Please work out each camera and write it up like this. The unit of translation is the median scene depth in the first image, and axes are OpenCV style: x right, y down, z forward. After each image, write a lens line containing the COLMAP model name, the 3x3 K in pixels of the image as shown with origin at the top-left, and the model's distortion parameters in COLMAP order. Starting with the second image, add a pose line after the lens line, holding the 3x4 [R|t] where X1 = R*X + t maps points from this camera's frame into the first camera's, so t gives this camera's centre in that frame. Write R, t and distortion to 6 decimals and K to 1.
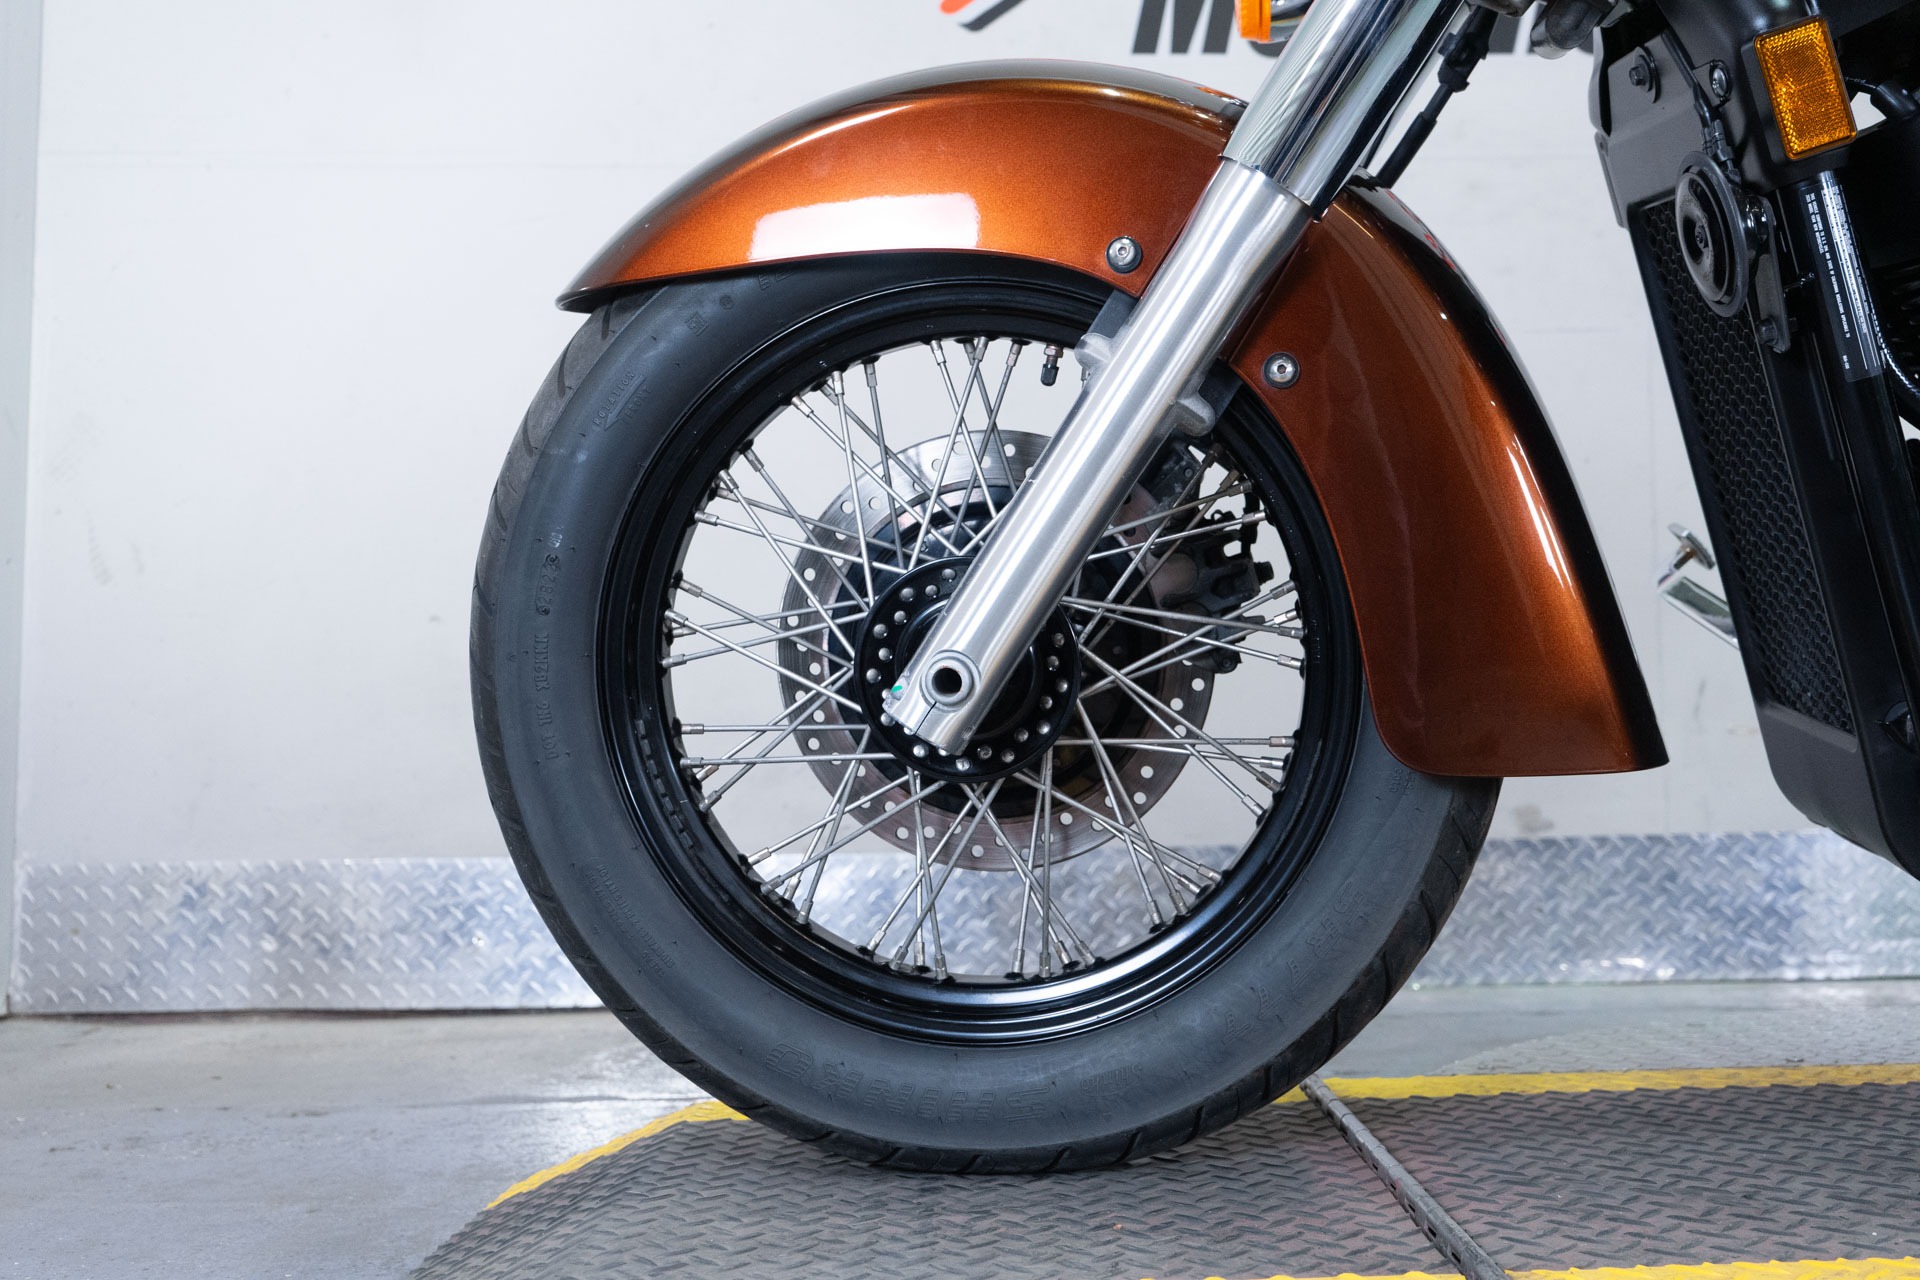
lens RADIAL K [[2032.4, 0, 961.8], [0, 2032.4, 609.7], [0, 0, 1]] dist [0.015112, 0.000000]
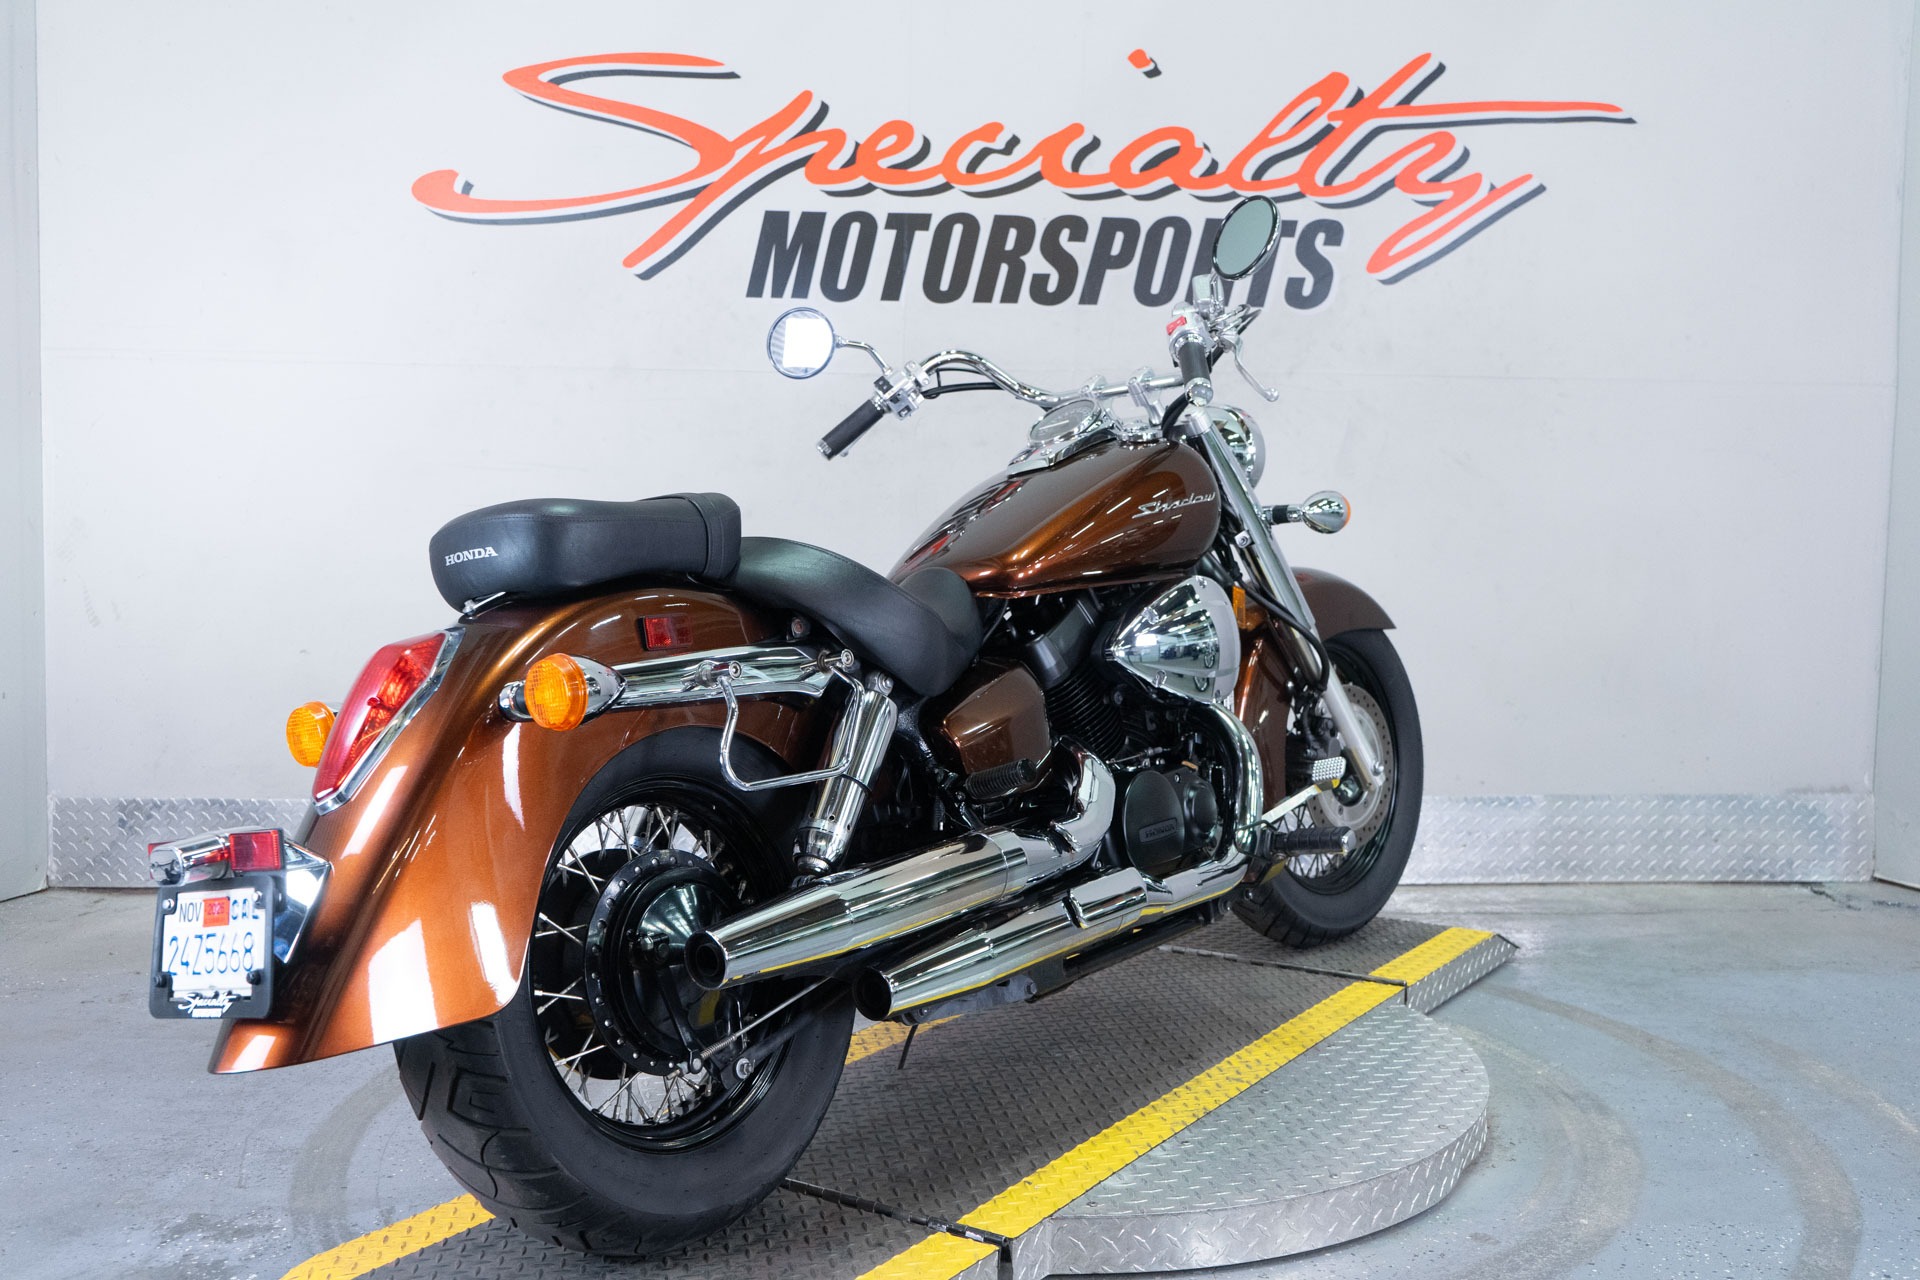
lens RADIAL K [[1960.5, 0, 961.7], [0, 1960.5, 637.2], [0, 0, 1]] dist [0.017535, 0.000000]
pose [[0.999642, 0.020450, 0.017275, 0.238827], [-0.022784, 0.988731, 0.147961, -0.253445], [-0.014055, -0.148301, 0.988842, -0.552231]]
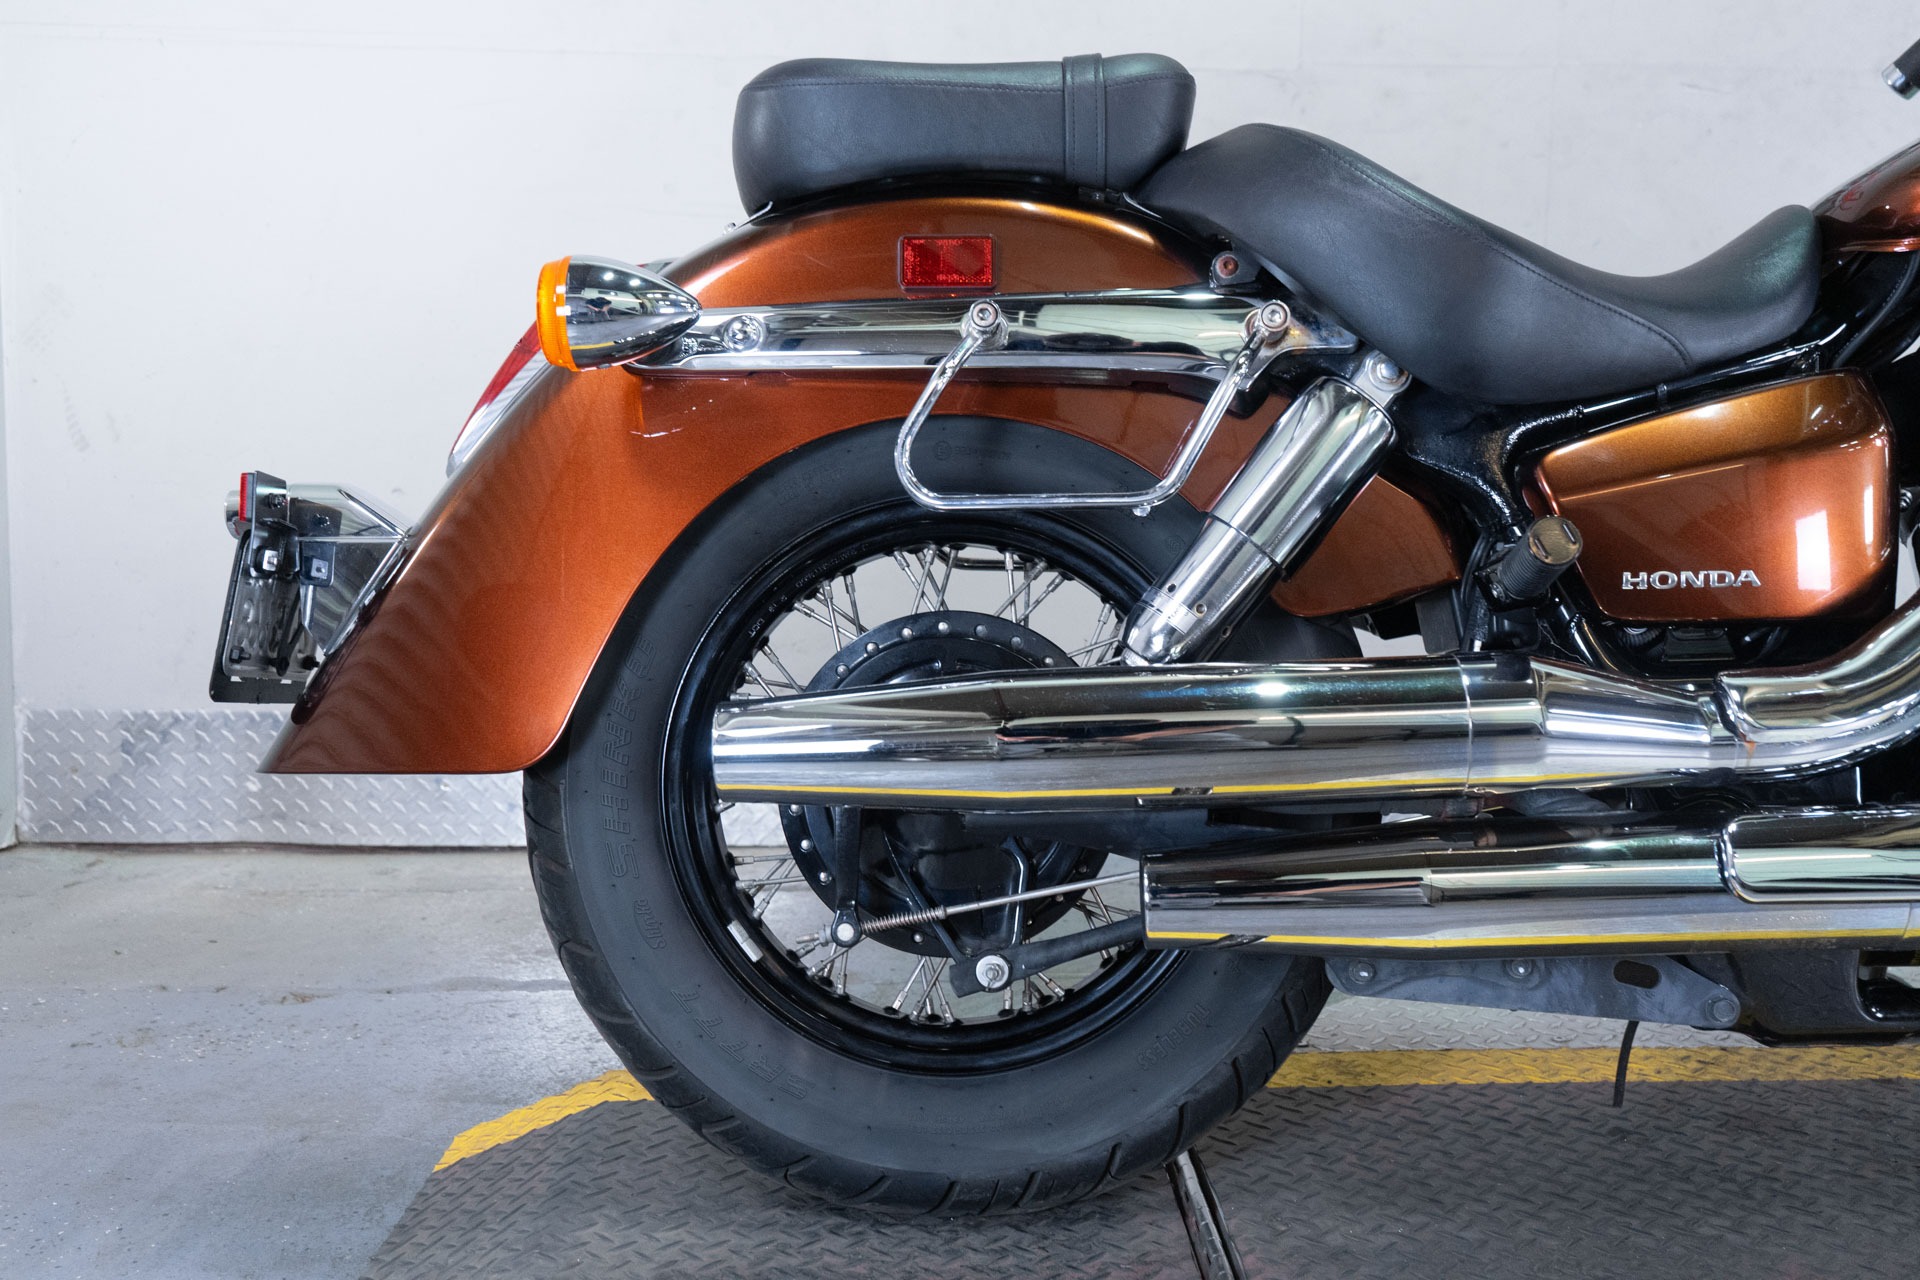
lens RADIAL K [[1960.5, 0, 960.8], [0, 1960.5, 647.9], [0, 0, 1]] dist [0.017535, 0.000000]
pose [[0.999484, 0.019841, 0.025249, 0.013657], [-0.024063, 0.983417, 0.179756, -0.109188], [-0.021264, -0.180271, 0.983387, -0.038762]]
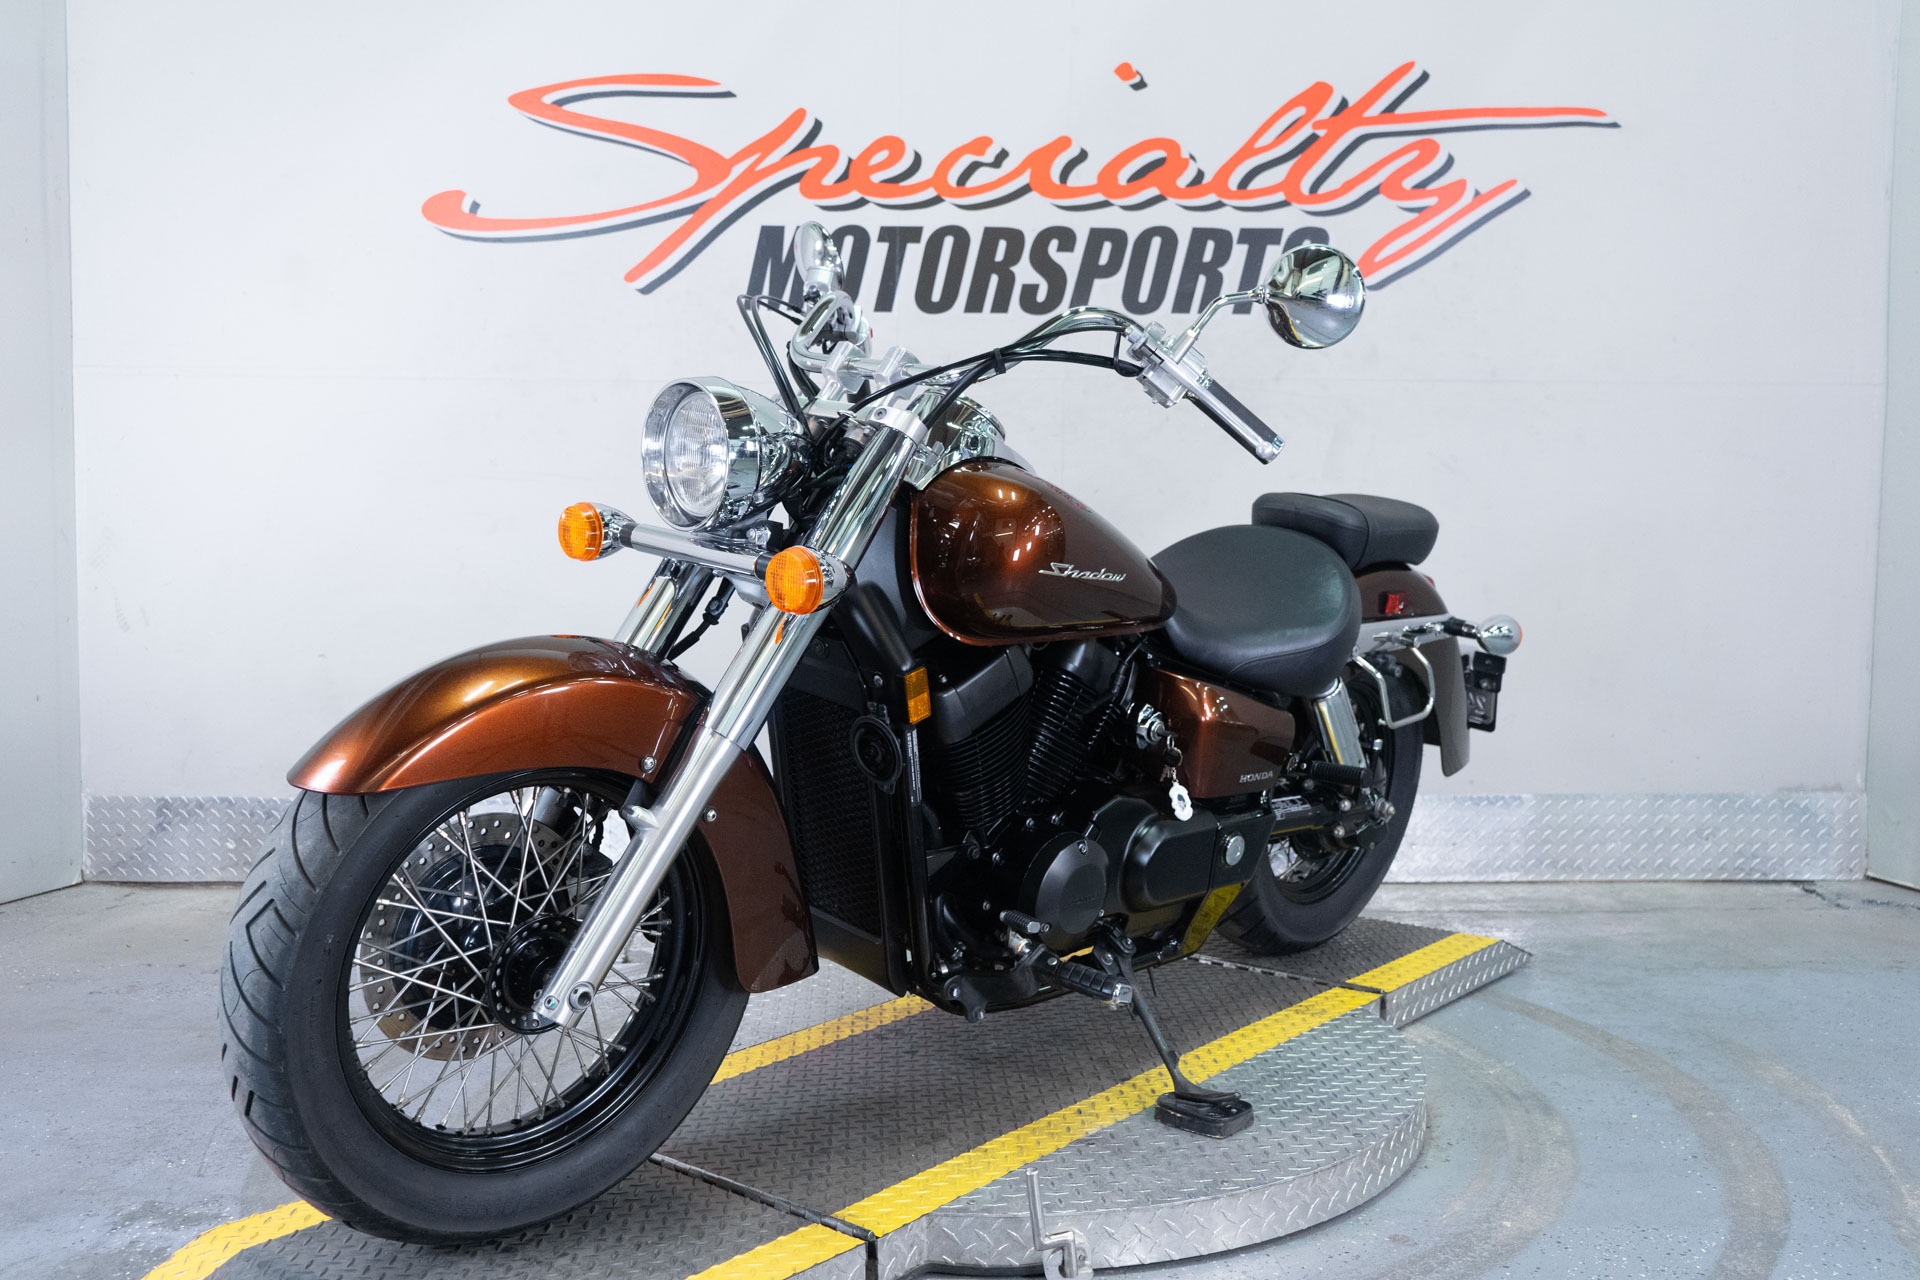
lens RADIAL K [[1893.3, 0, 959.3], [0, 1893.3, 633.9], [0, 0, 1]] dist [0.013368, 0.000000]
pose [[0.999460, 0.017031, -0.028091, 0.314135], [-0.012728, 0.989085, 0.146794, -0.253517], [0.030285, -0.146357, 0.988768, -0.532694]]
